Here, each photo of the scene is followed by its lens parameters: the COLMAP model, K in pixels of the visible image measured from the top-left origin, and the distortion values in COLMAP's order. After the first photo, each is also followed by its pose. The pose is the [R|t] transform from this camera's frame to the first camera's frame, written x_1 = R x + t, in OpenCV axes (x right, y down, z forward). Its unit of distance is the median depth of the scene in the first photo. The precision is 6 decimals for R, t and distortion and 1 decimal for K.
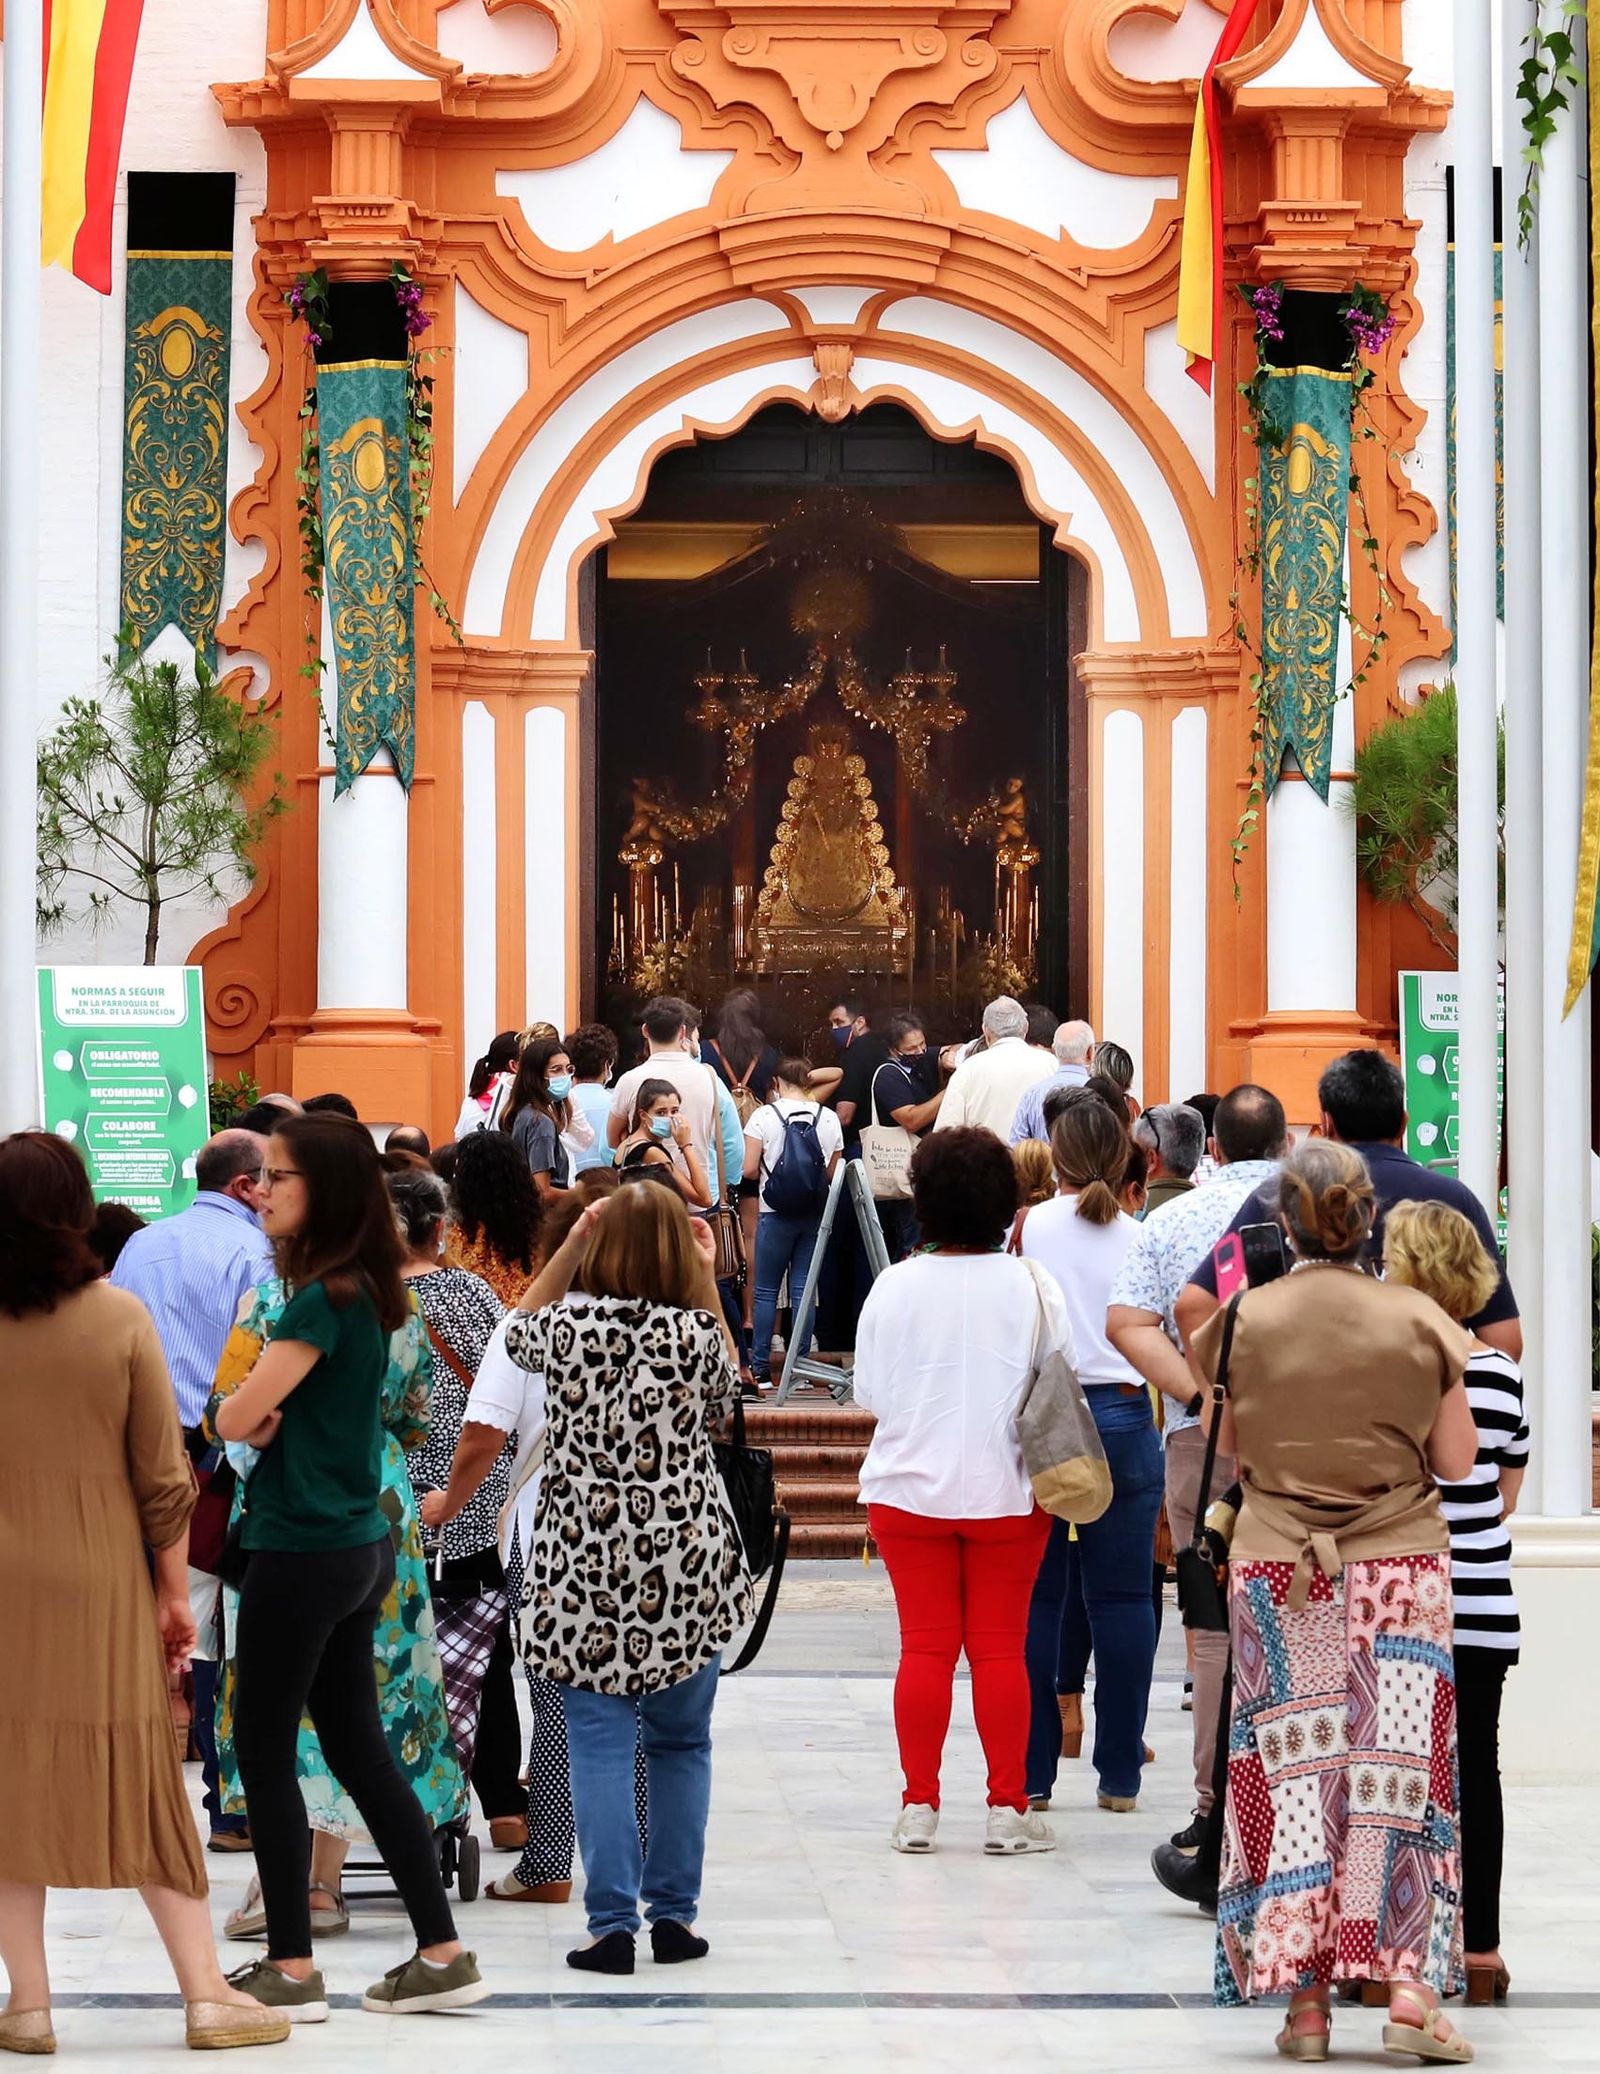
lens RADIAL K [[14517.0, 0, 799.5], [0, 14517.0, 1037.6], [0, 0, 1]] dist [-0.498896, 0.000000]
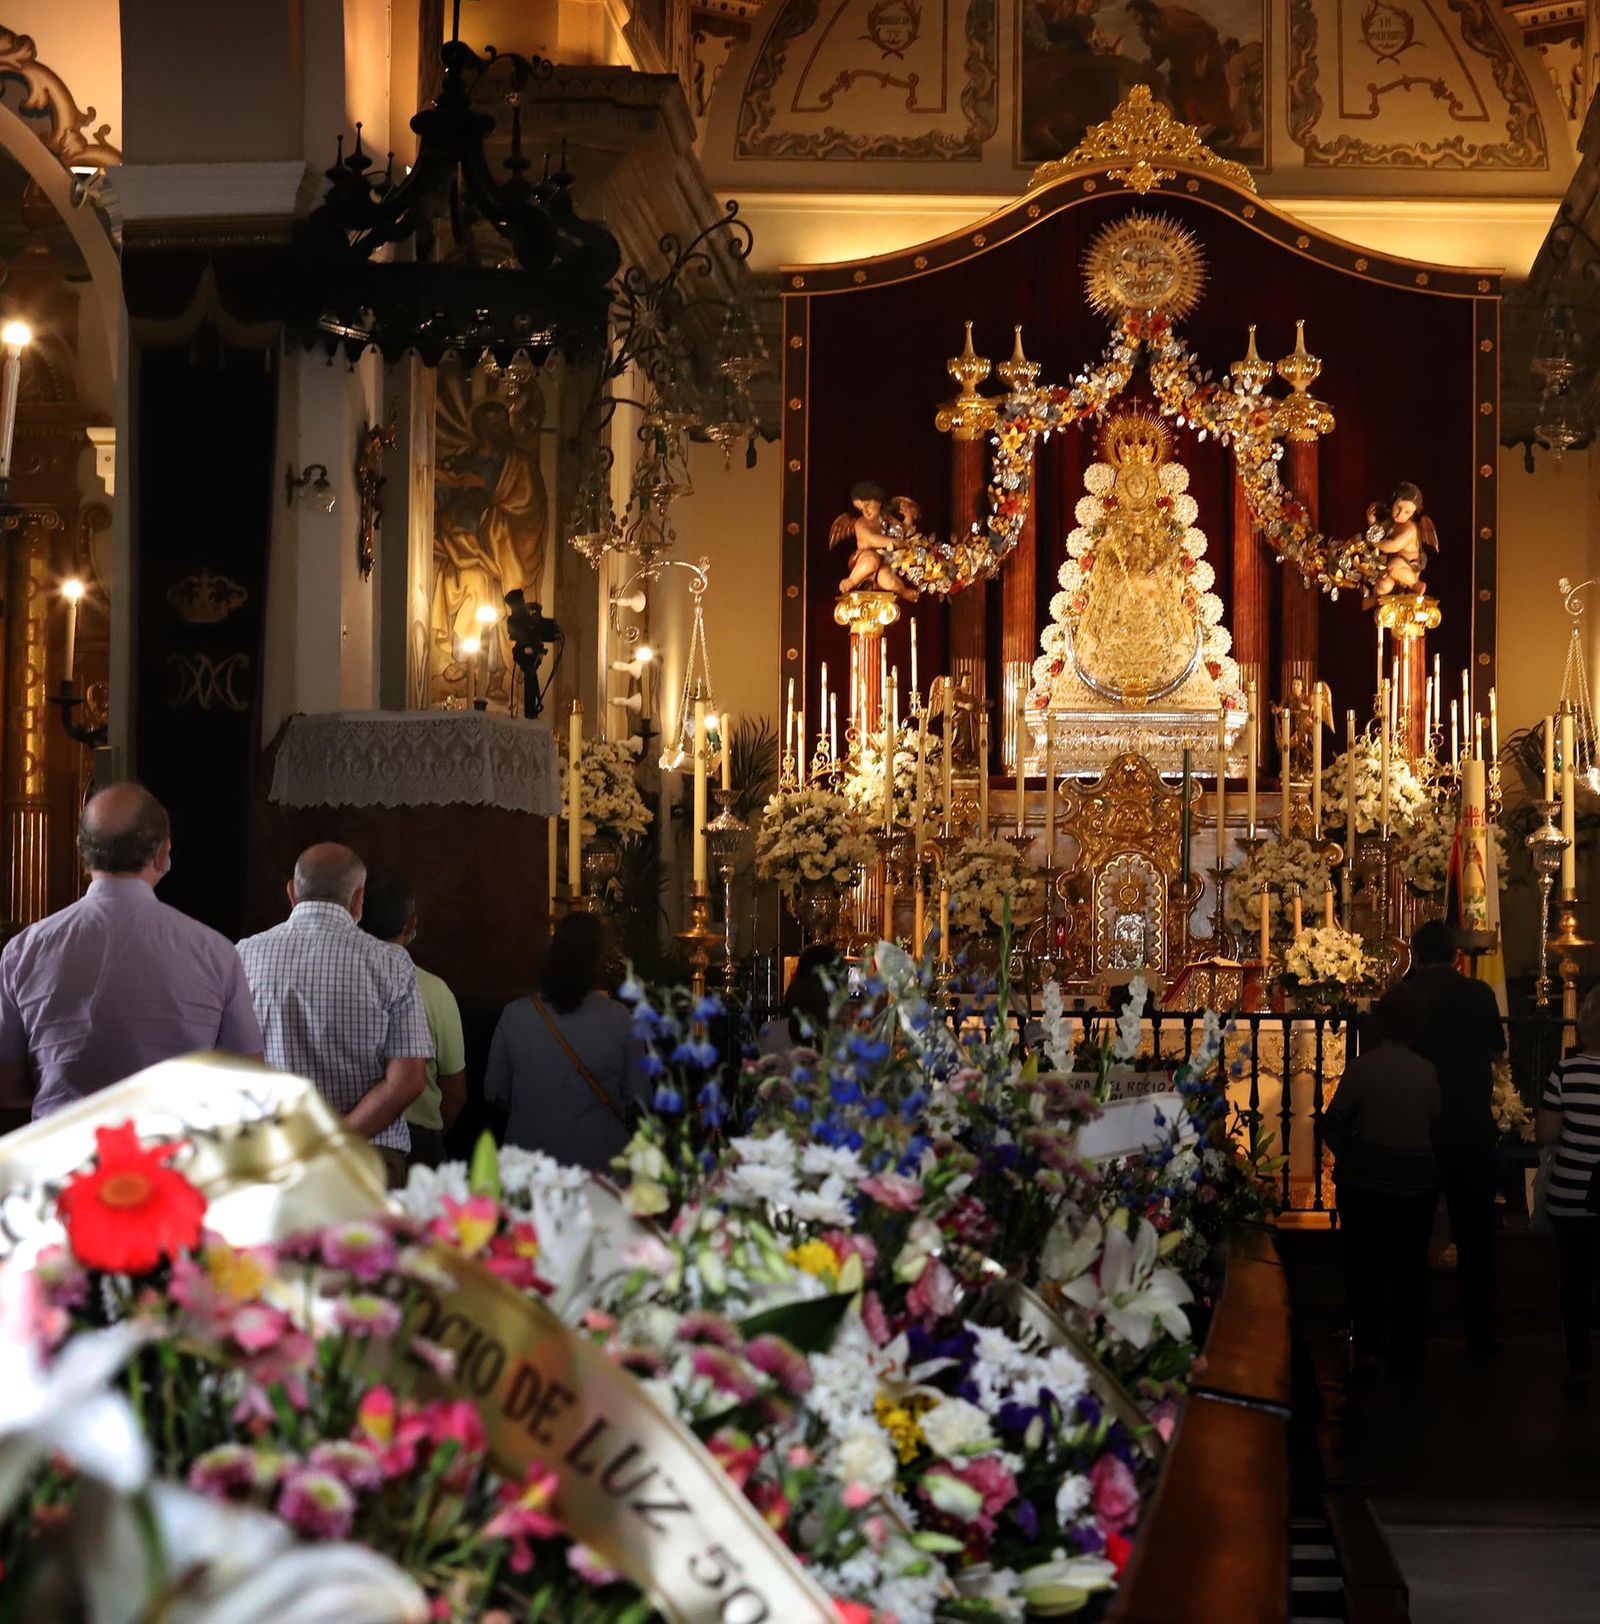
lens RADIAL K [[5770.3, 0, 806.1], [0, 5770.3, 814.9], [0, 0, 1]] dist [-0.372612, 0.000000]
pose [[0.996943, 0.000923, -0.078121, 0.007784], [-0.002881, 0.999684, -0.024958, 0.004062], [0.078073, 0.025107, 0.996631, 0.725431]]
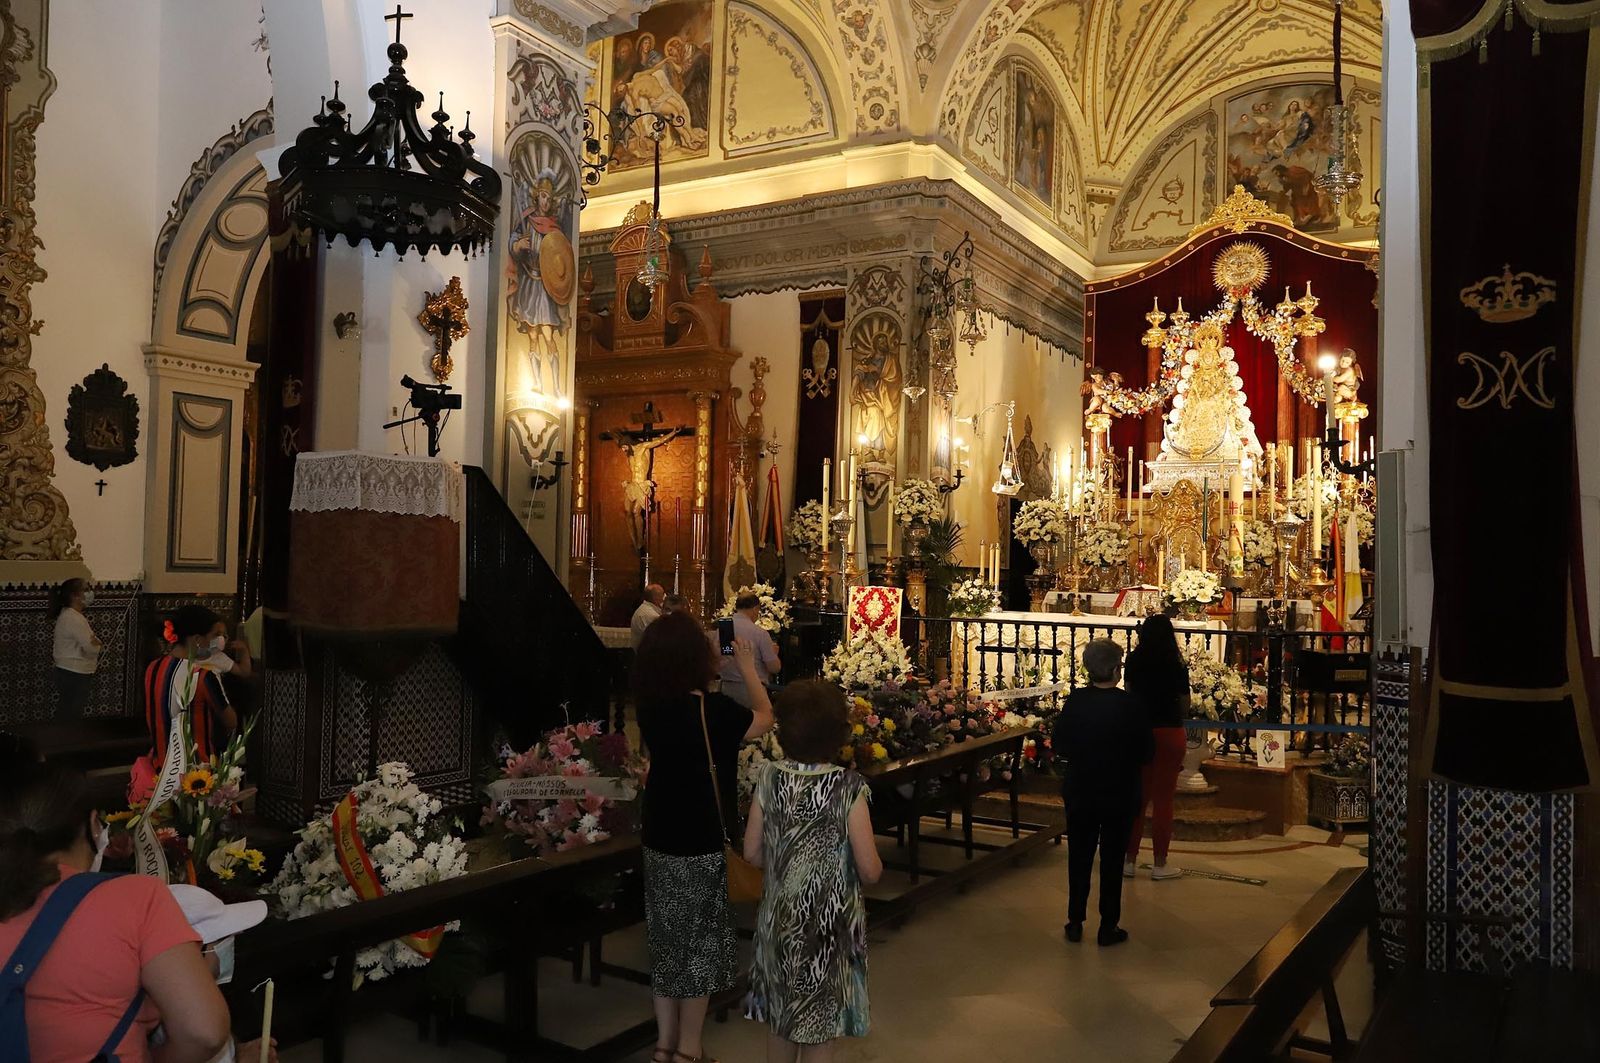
lens RADIAL K [[1183.6, 0, 843.7], [0, 1183.6, 541.1], [0, 0, 1]] dist [-0.025493, 0.017020]
pose [[0.838194, 0.003604, -0.545361, 0.037024], [-0.003844, 0.999992, 0.000700, 0.000568], [0.545359, 0.001510, 0.838201, 0.875034]]
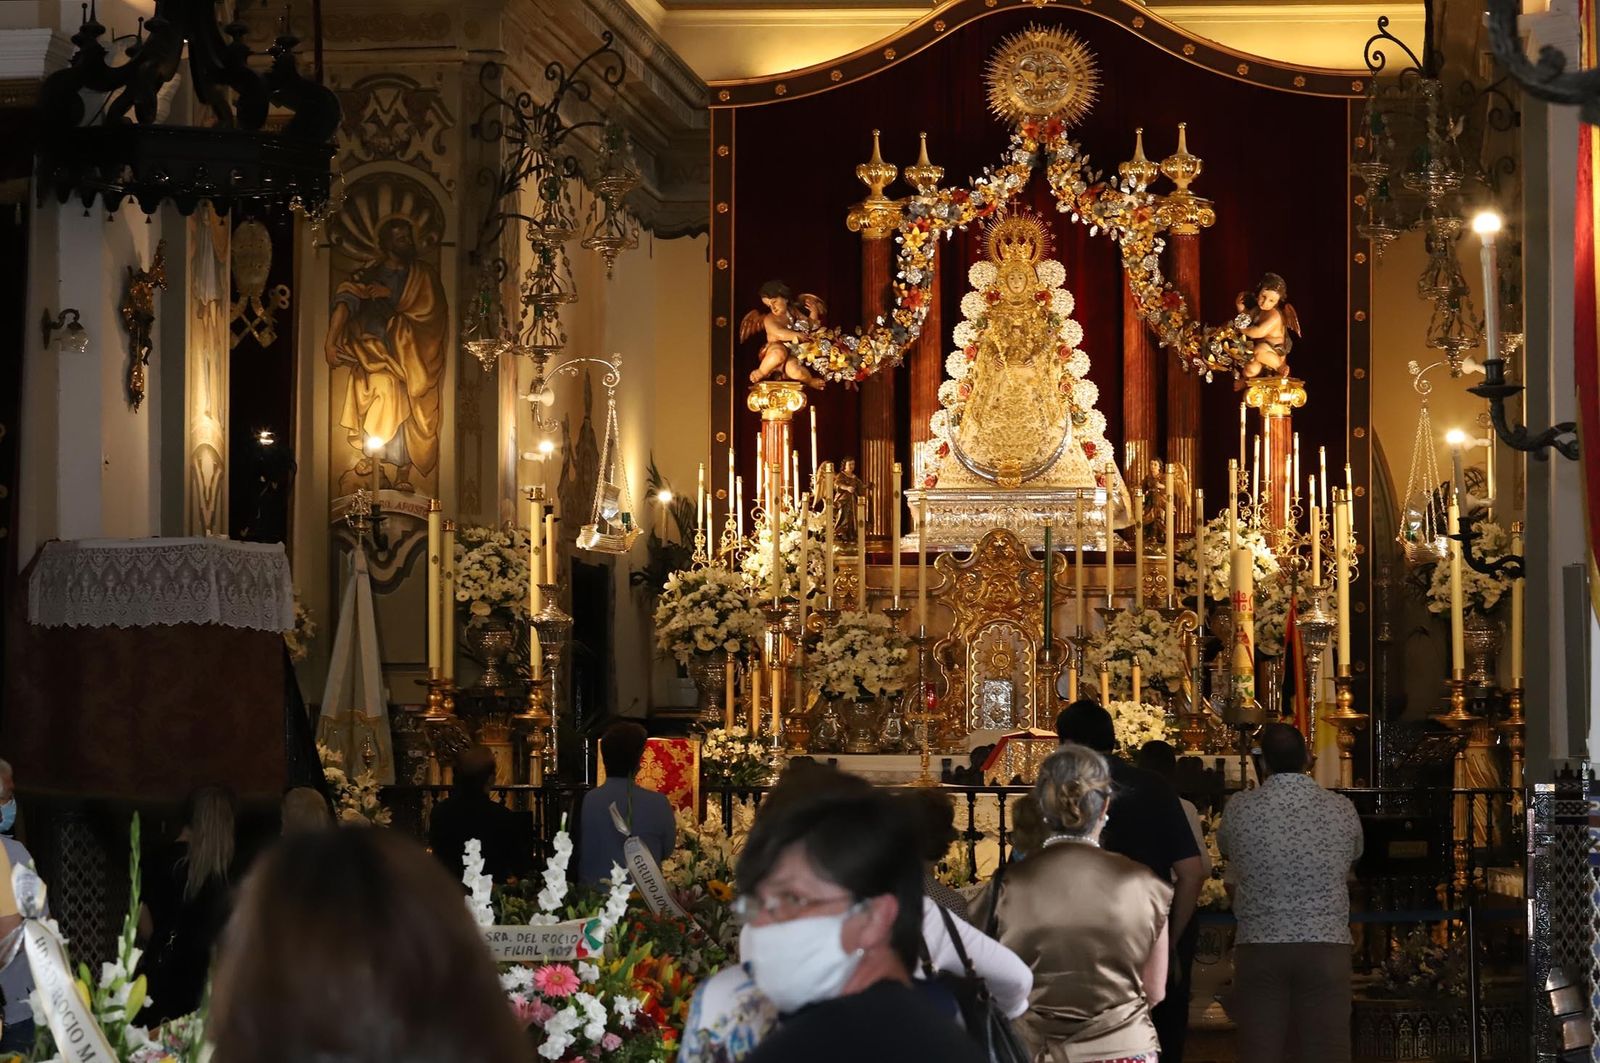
lens RADIAL K [[5104.2, 0, 812.5], [0, 5104.2, 516.4], [0, 0, 1]] dist [-0.130898, 0.000000]
pose [[0.988801, -0.010621, -0.148860, 0.030622], [0.007544, 0.999746, -0.021220, -0.000776], [0.149047, 0.019859, 0.988631, 0.737034]]
